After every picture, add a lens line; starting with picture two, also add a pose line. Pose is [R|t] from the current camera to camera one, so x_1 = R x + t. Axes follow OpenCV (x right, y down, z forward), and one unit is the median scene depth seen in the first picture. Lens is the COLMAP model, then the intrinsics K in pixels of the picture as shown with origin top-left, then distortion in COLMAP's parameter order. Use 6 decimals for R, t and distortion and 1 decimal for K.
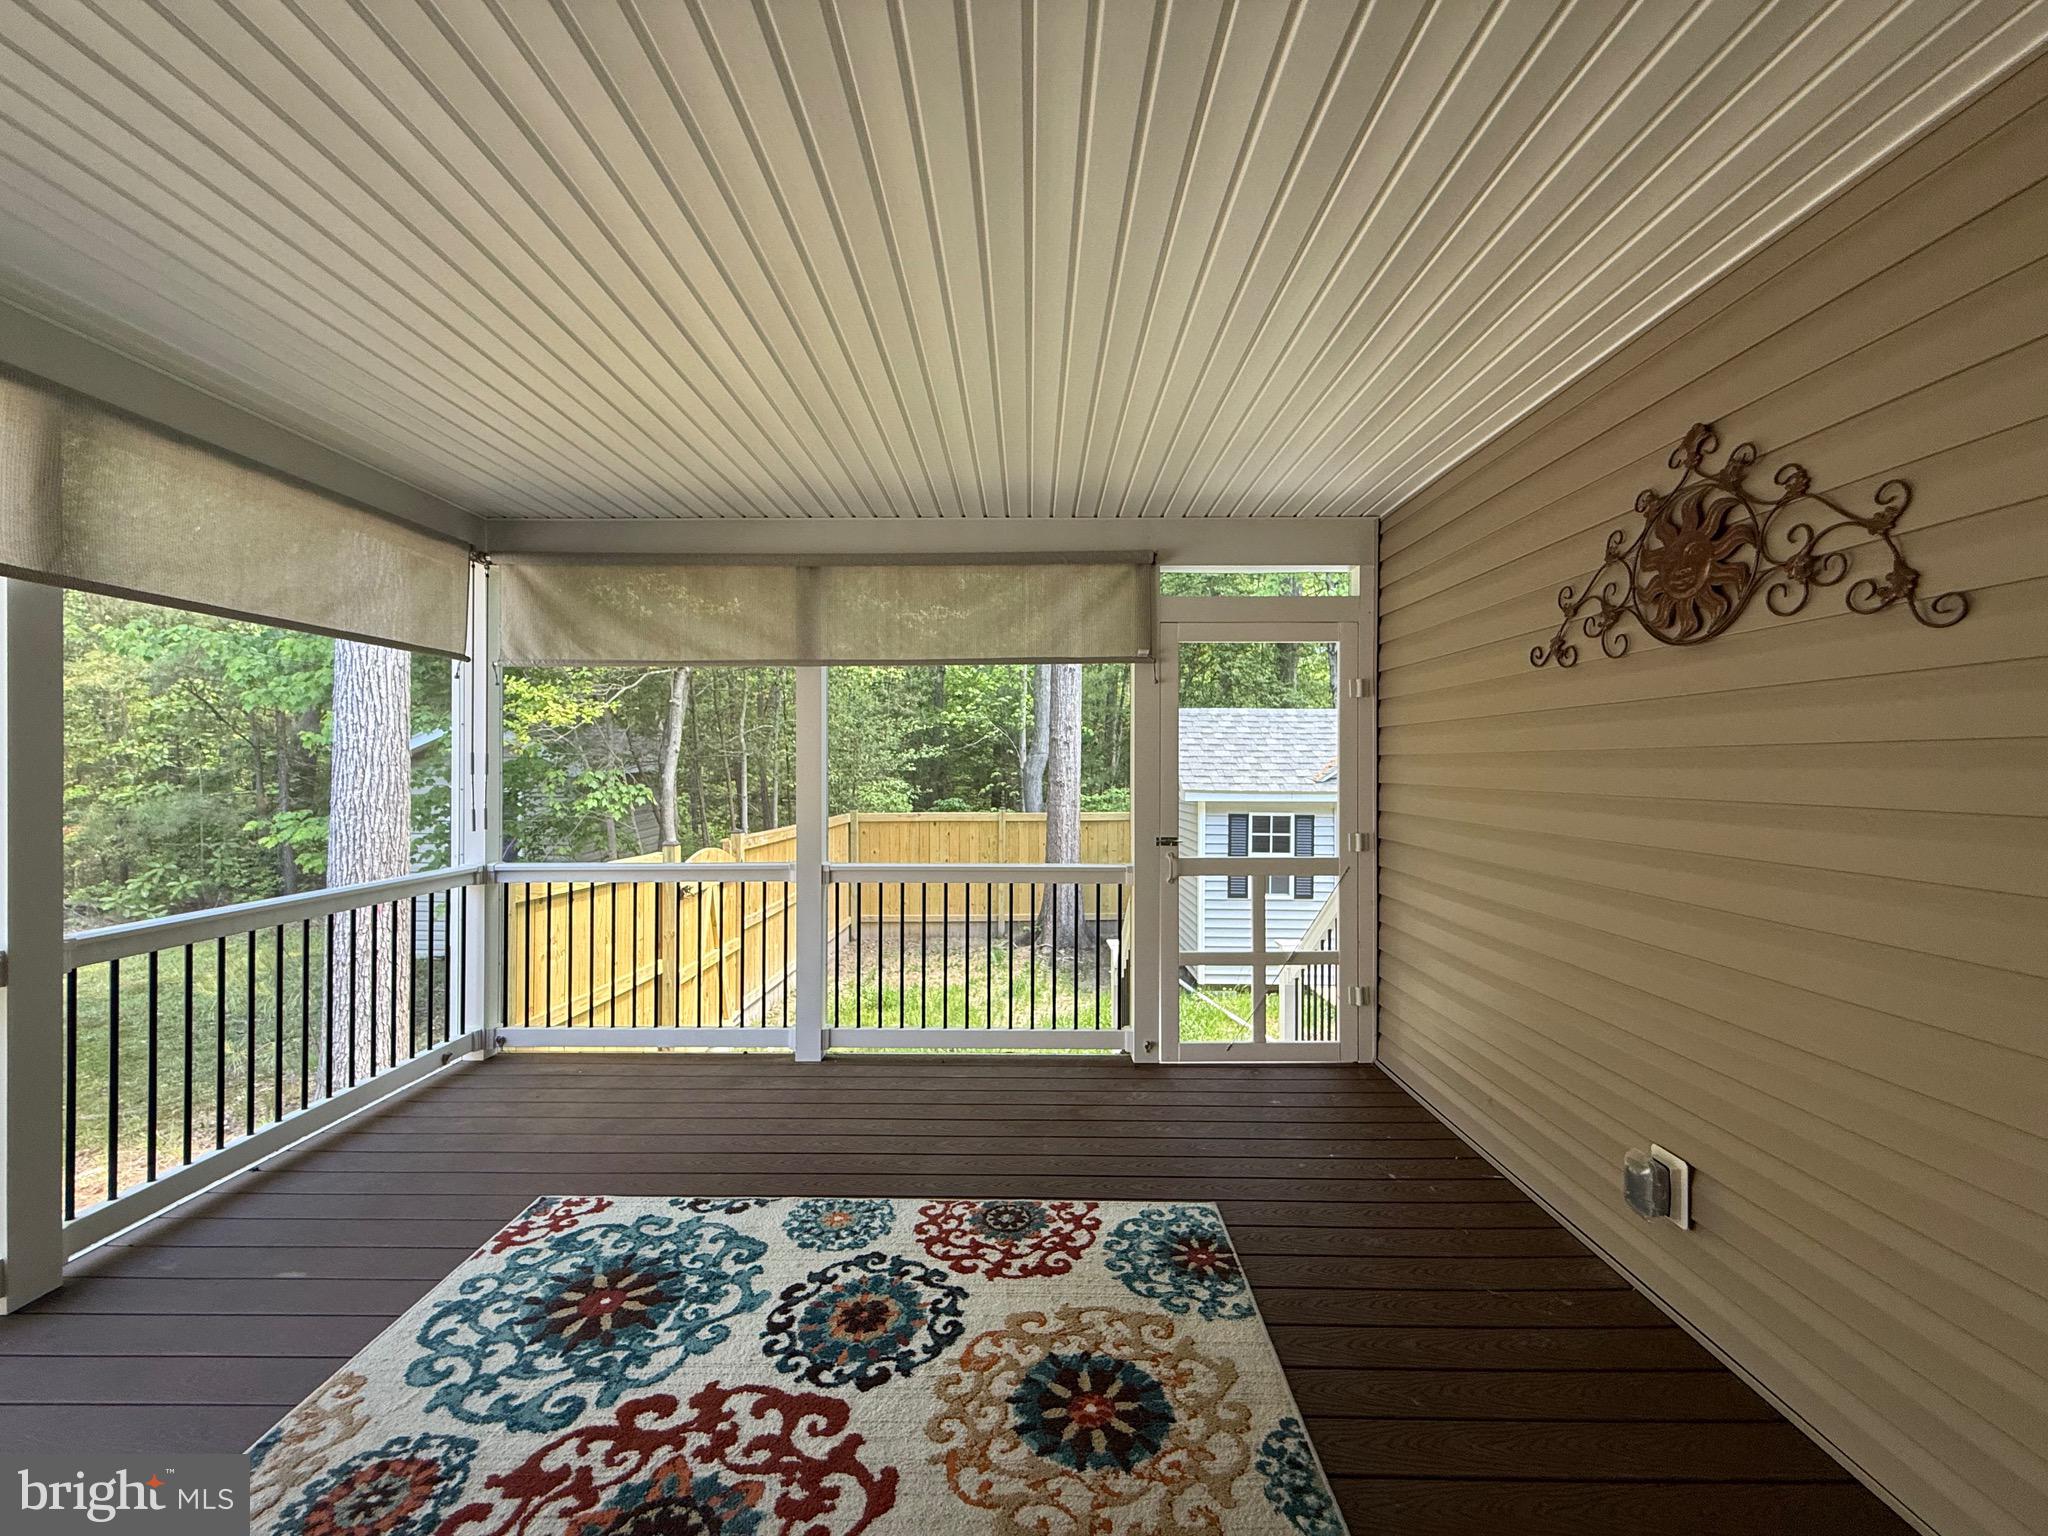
lens RADIAL K [[825.4, 0, 1025.2], [0, 825.4, 766.6], [0, 0, 1]] dist [-0.000017, 0.000000]
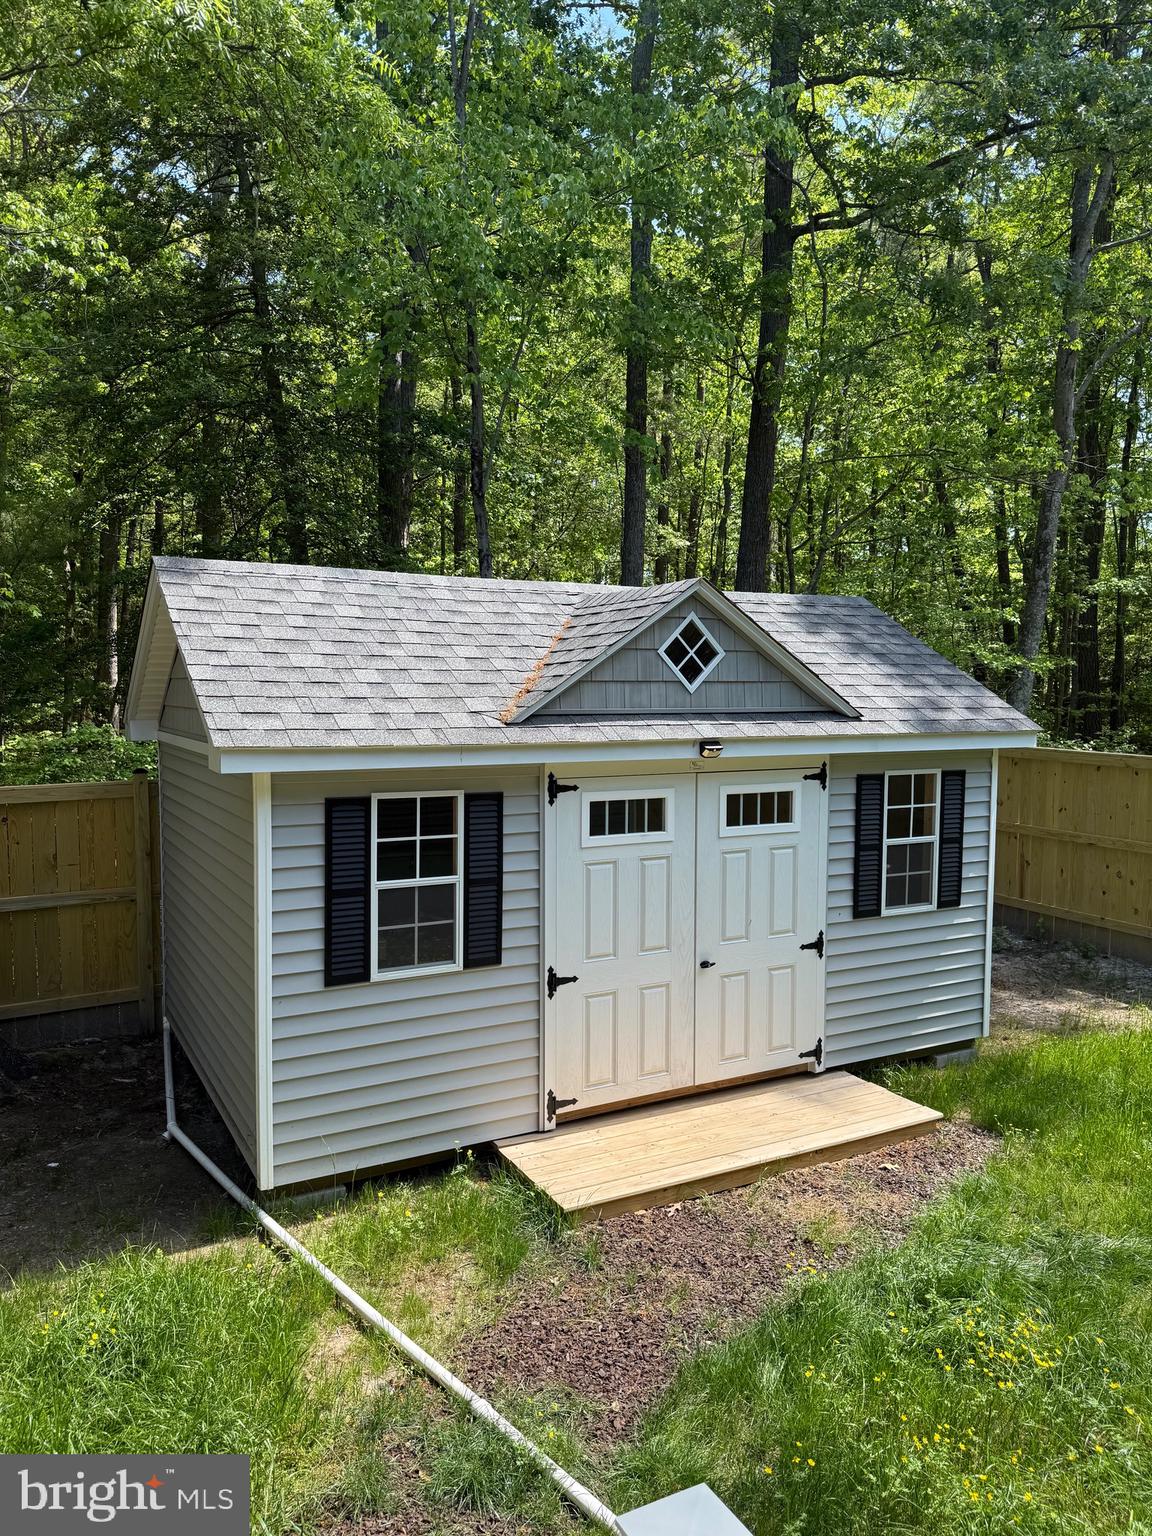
lens RADIAL K [[1086.7, 0, 574.6], [0, 1086.7, 768.6], [0, 0, 1]] dist [-0.000190, -0.000054]
pose [[0.871008, -0.035010, 0.490019, 0.077752], [-0.001359, 0.997282, 0.073668, -0.001451], [-0.491266, -0.064831, 0.868593, 0.430264]]
